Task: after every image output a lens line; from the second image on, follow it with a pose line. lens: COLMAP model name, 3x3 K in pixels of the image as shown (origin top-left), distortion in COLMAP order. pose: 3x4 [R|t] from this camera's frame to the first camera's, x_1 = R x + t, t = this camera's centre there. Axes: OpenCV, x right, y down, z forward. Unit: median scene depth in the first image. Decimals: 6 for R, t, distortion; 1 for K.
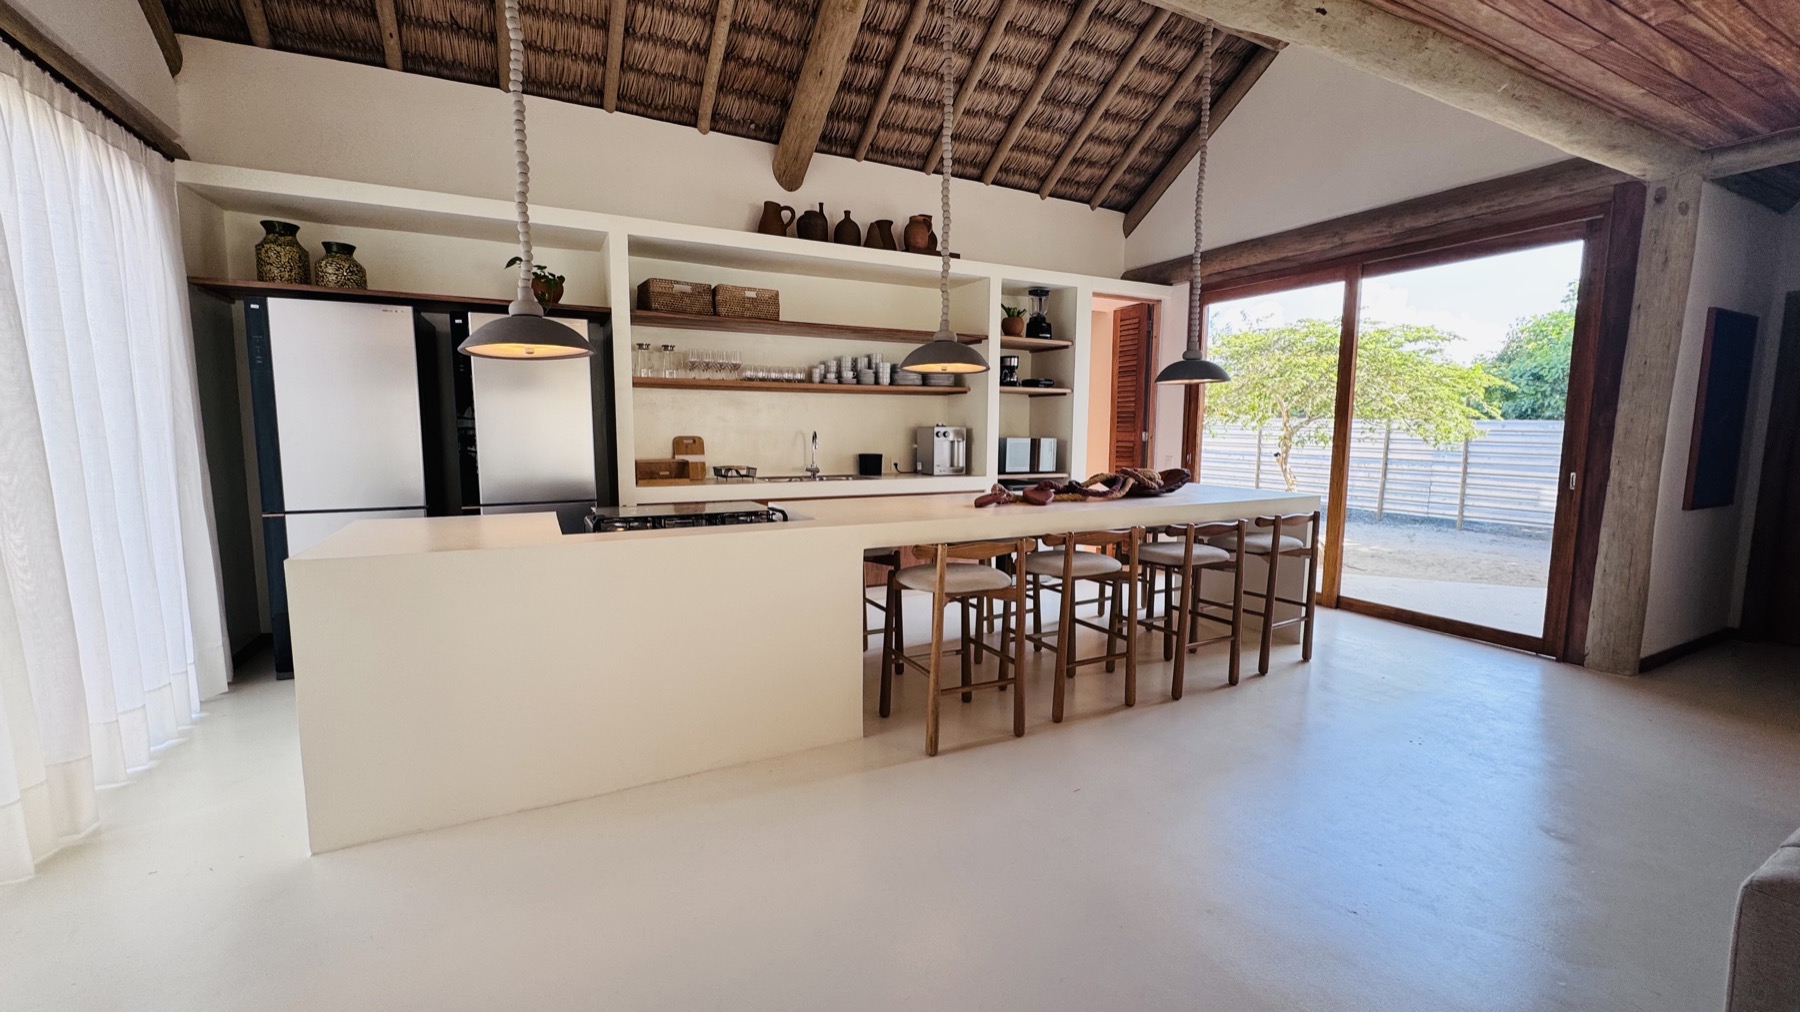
lens RADIAL K [[718.0, 0, 897.0], [0, 718.0, 506.3], [0, 0, 1]] dist [-0.005983, 0.001595]
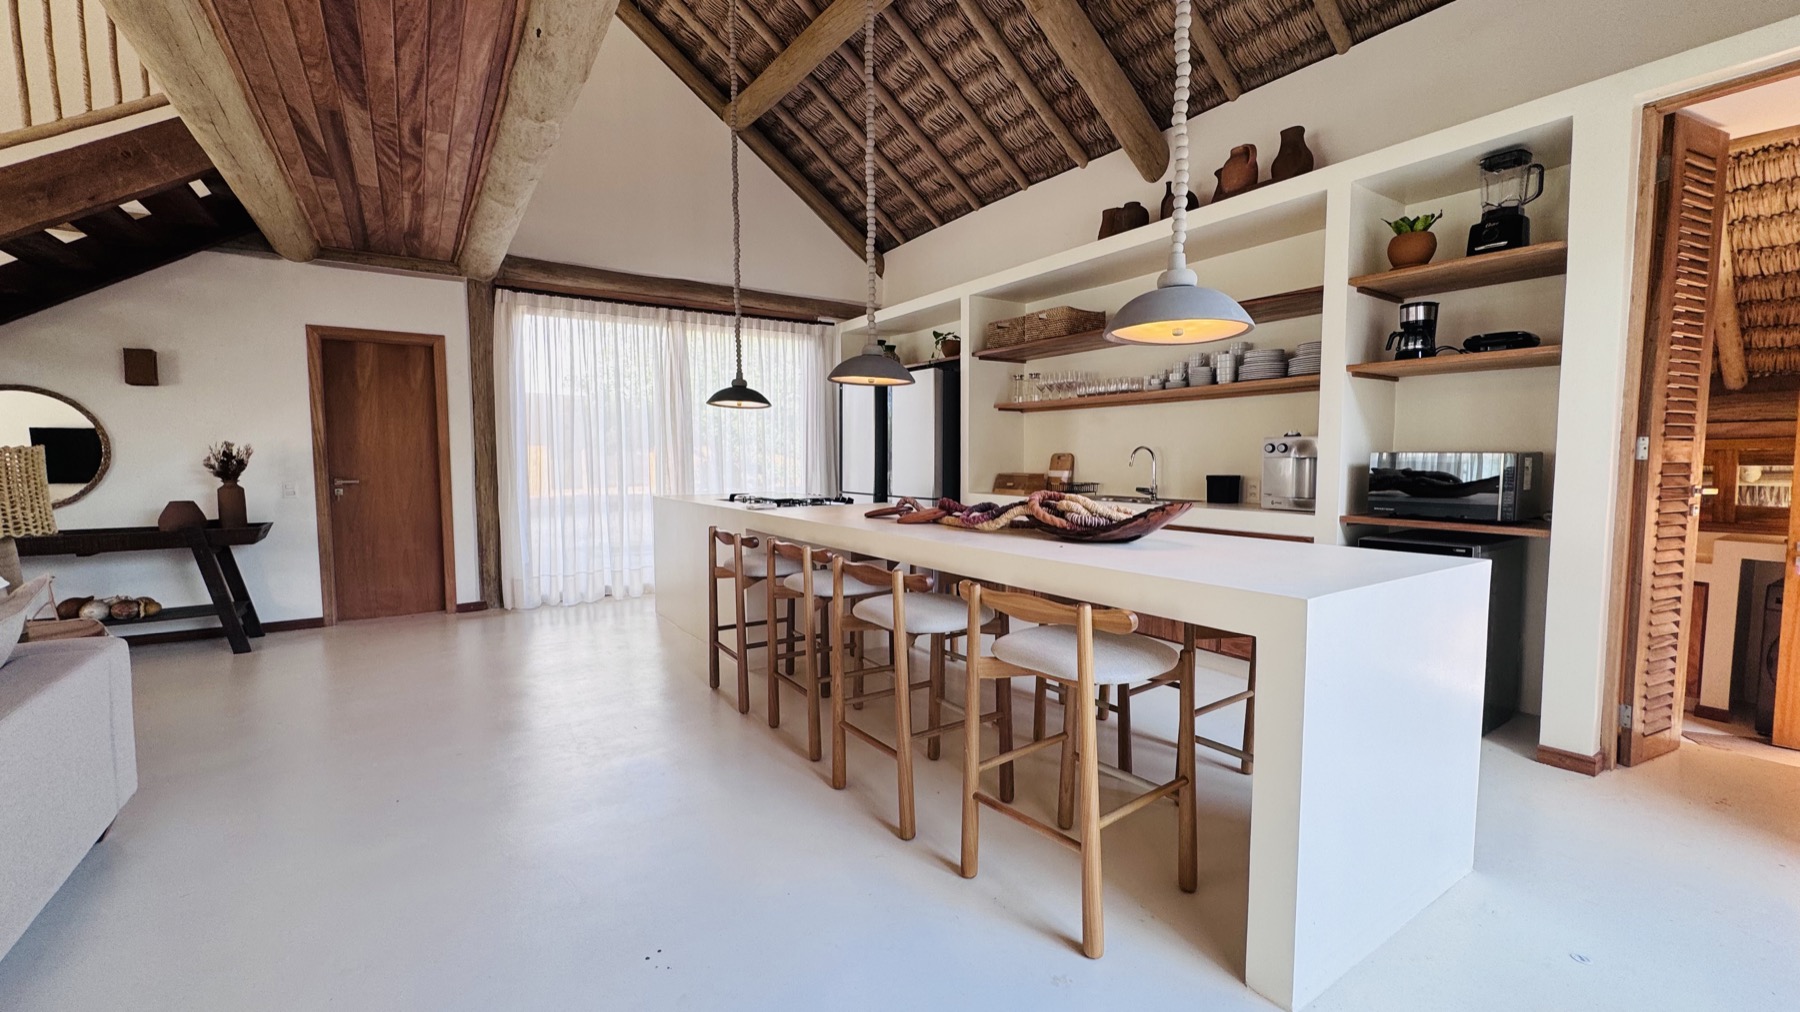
lens RADIAL K [[718.0, 0, 901.8], [0, 718.0, 501.2], [0, 0, 1]] dist [-0.005983, 0.001595]
pose [[0.119987, 0.055952, -0.991197, 0.711965], [-0.106816, 0.993342, 0.043143, -0.044649], [0.987012, 0.100699, 0.125165, 0.601392]]
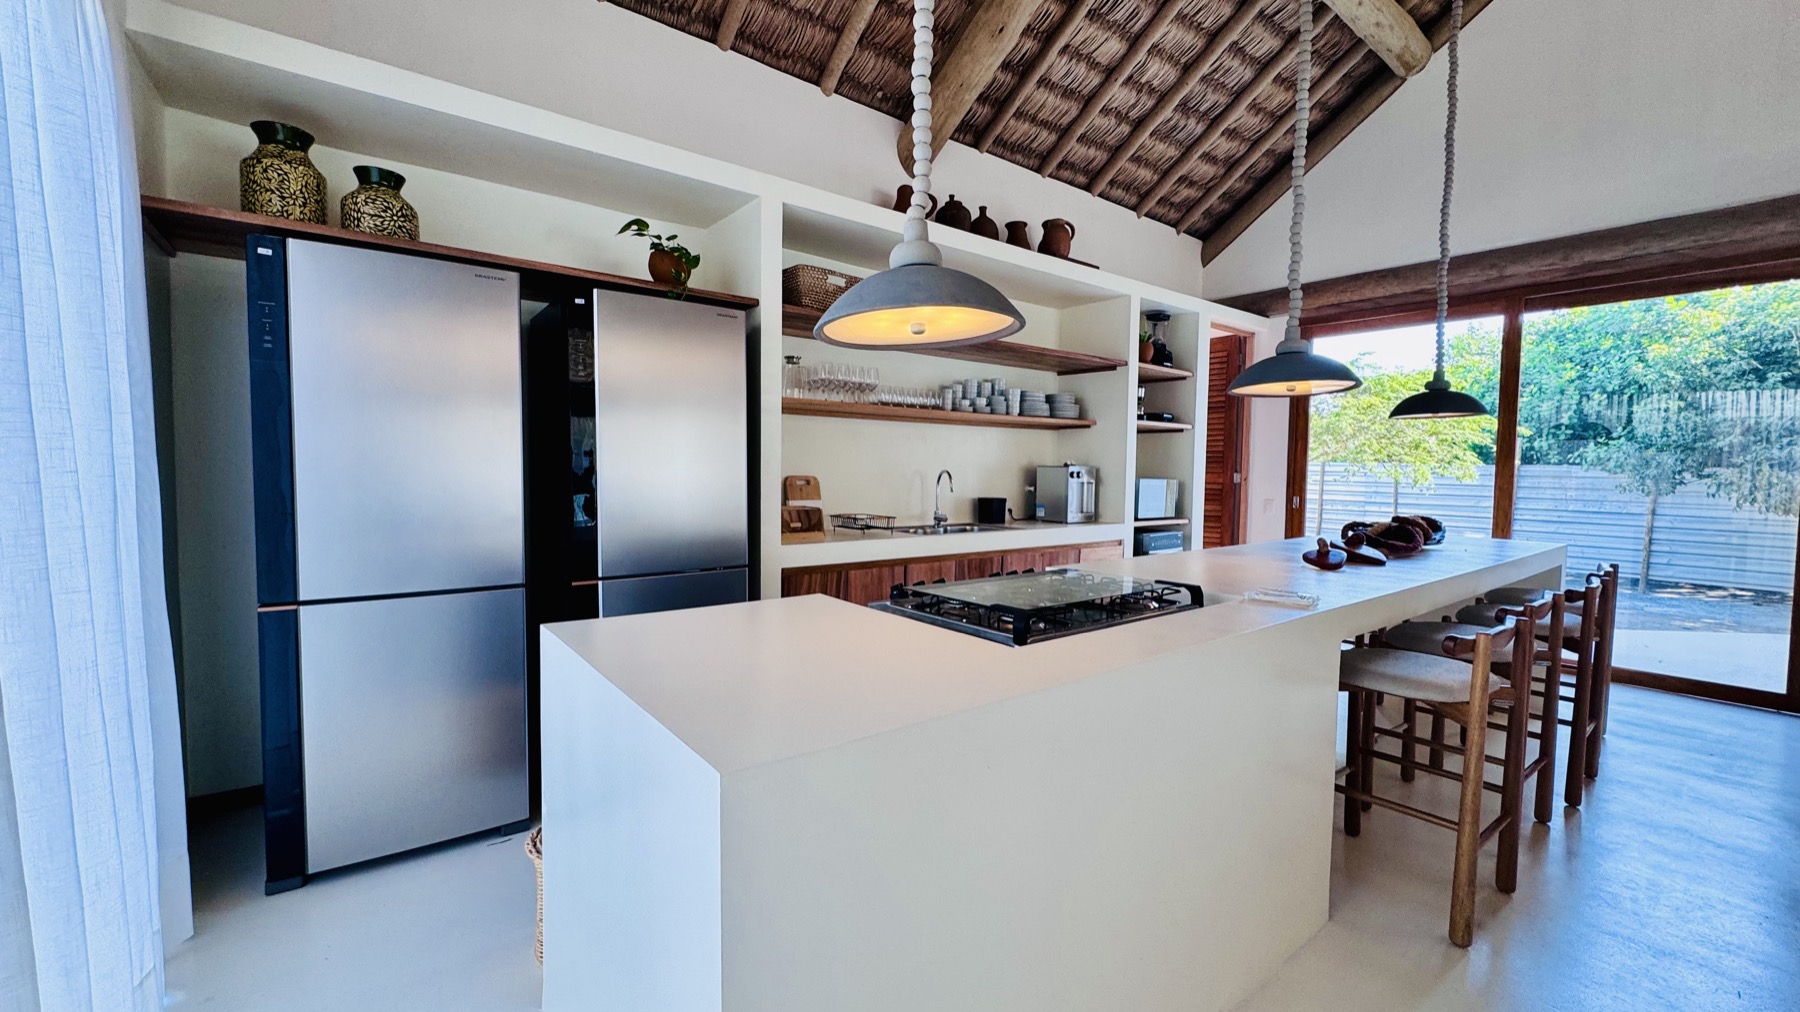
lens RADIAL K [[718.0, 0, 894.5], [0, 718.0, 504.1], [0, 0, 1]] dist [-0.005983, 0.001595]
pose [[0.982550, -0.003346, 0.185970, -0.318901], [0.014482, 0.998179, -0.058558, -0.019906], [-0.185435, 0.060229, 0.980809, 0.218860]]
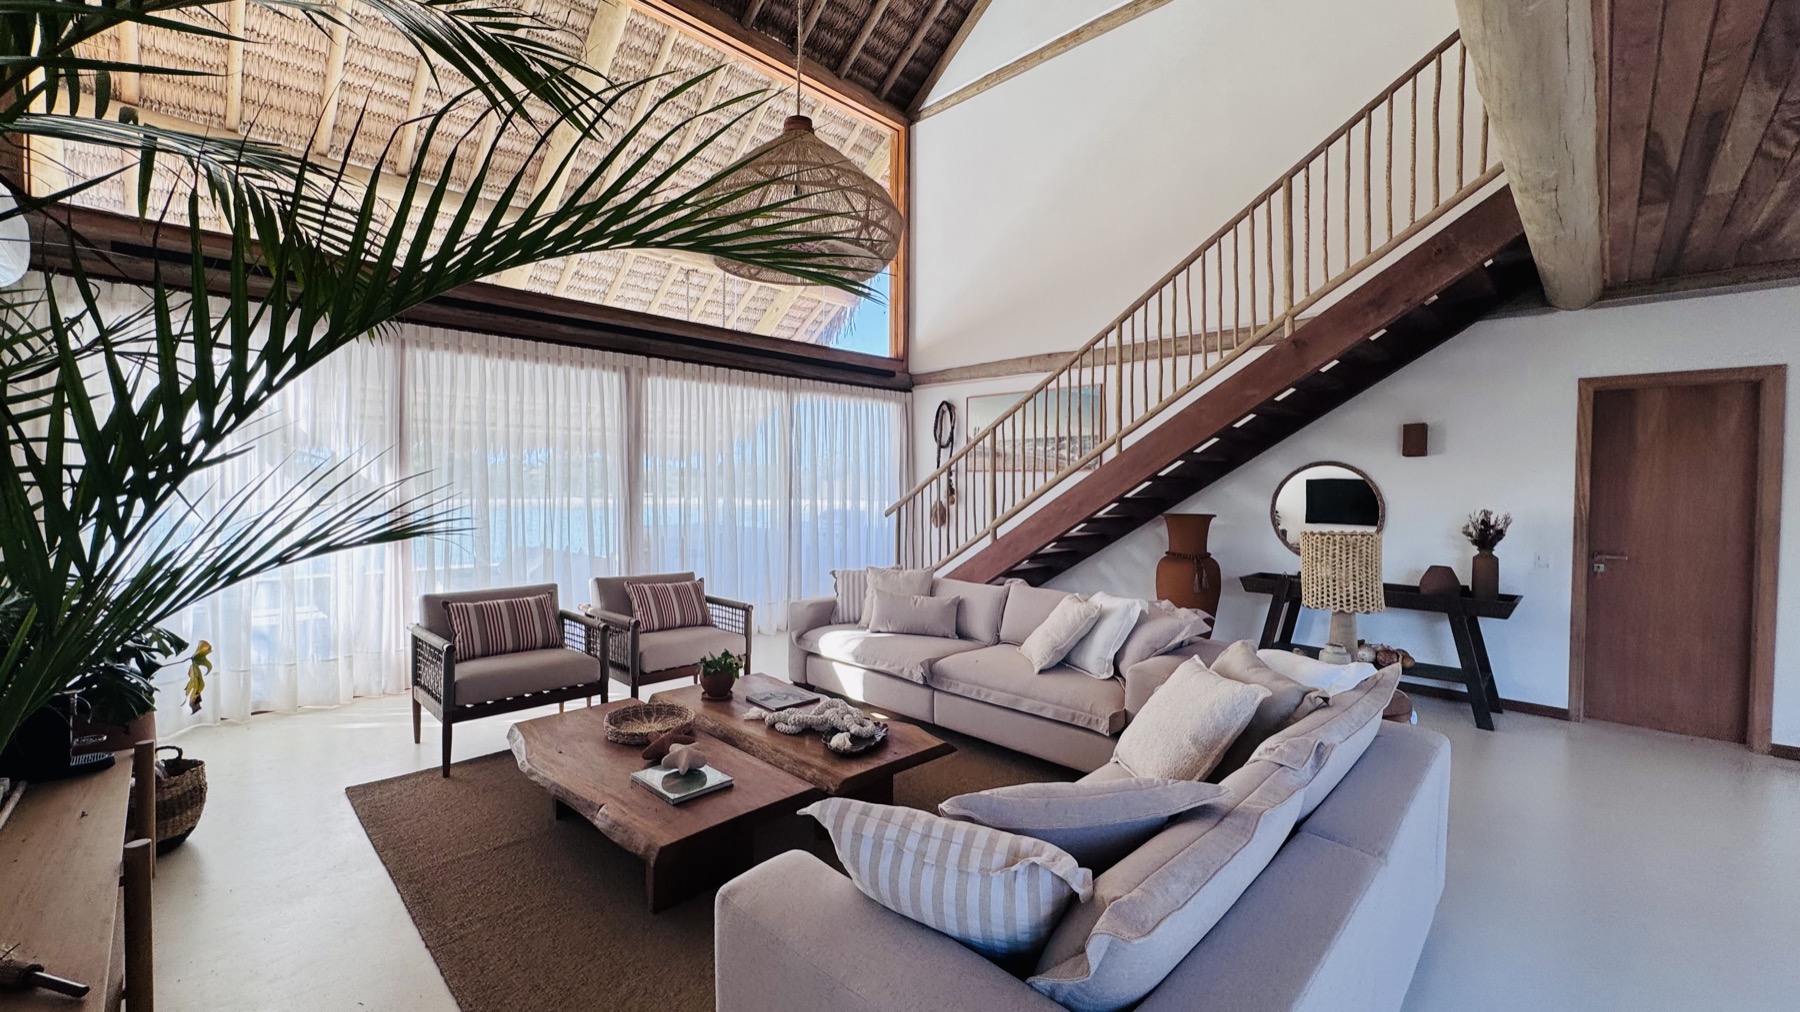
lens RADIAL K [[718.0, 0, 899.7], [0, 718.0, 512.8], [0, 0, 1]] dist [-0.005983, 0.001595]
pose [[-0.948084, -0.001871, -0.318015, 0.693473], [-0.048931, 0.988933, 0.140058, -0.072989], [0.314234, 0.148348, -0.937683, 0.486111]]
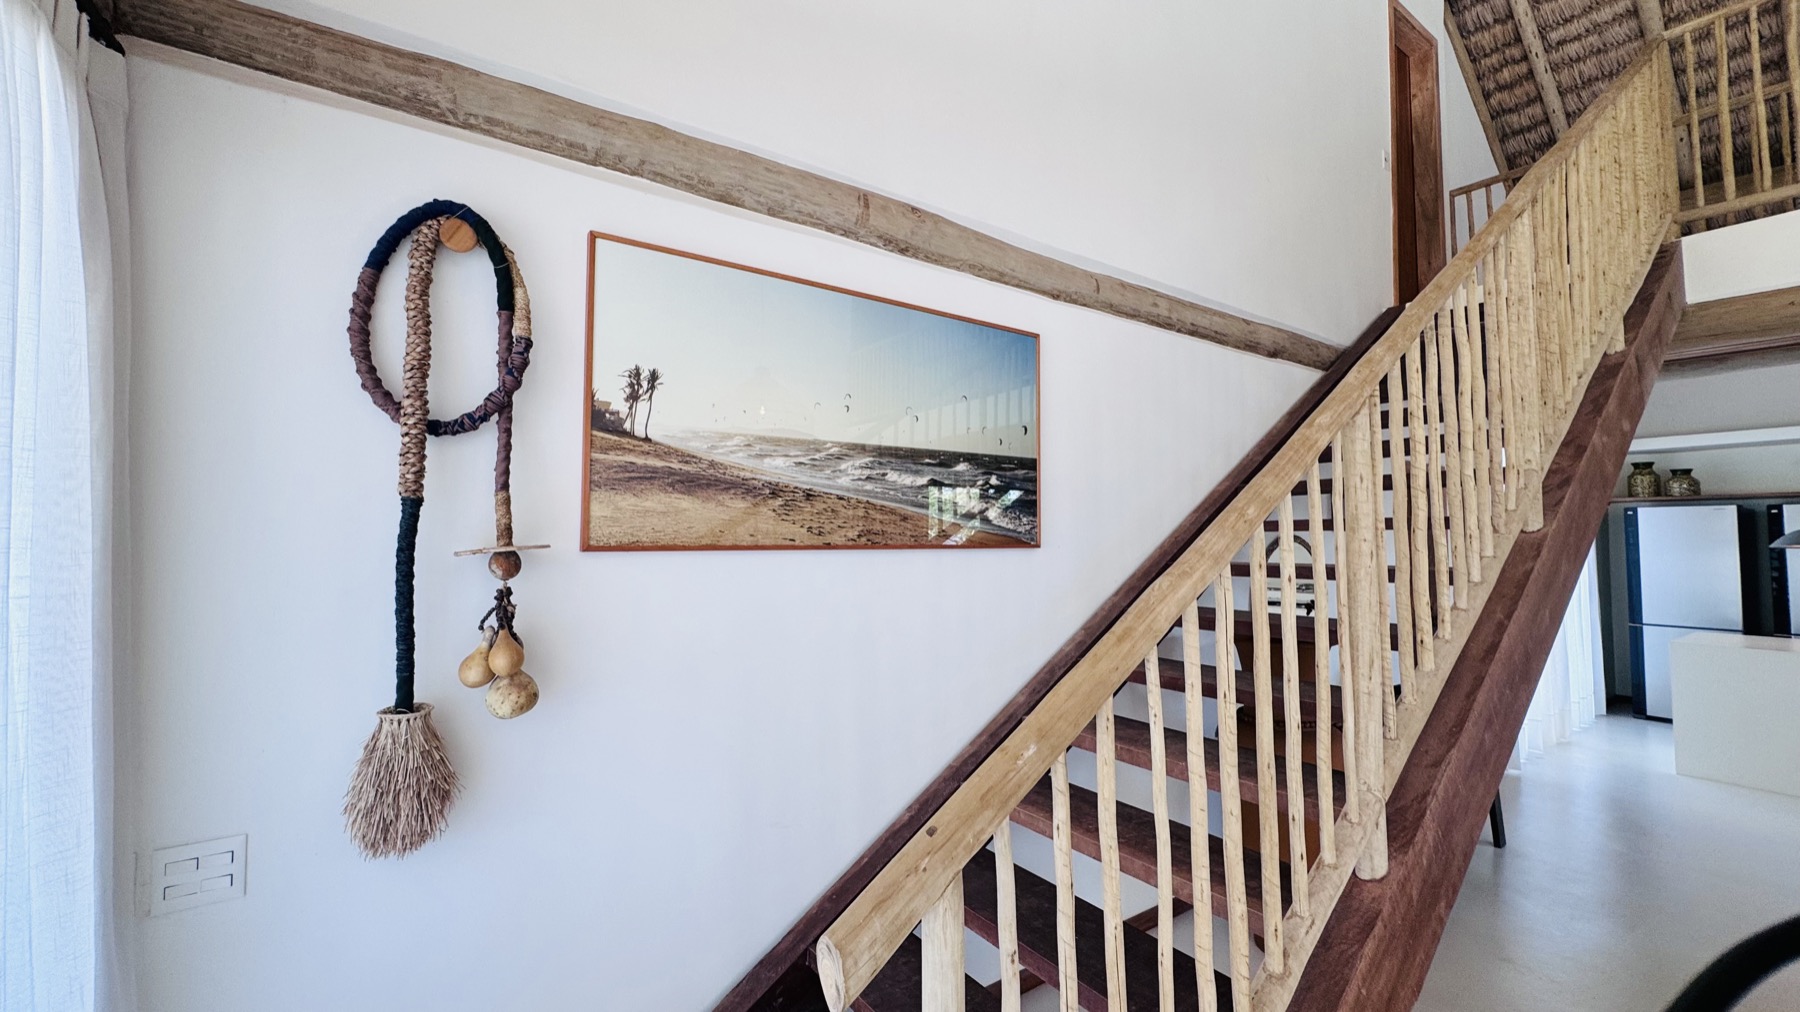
lens RADIAL K [[718.0, 0, 901.6], [0, 718.0, 514.3], [0, 0, 1]] dist [-0.005983, 0.001595]
pose [[0.135164, -0.043493, -0.989868, 0.454178], [-0.105782, 0.992693, -0.058062, 0.023787], [0.985160, 0.112559, 0.129575, -0.728499]]
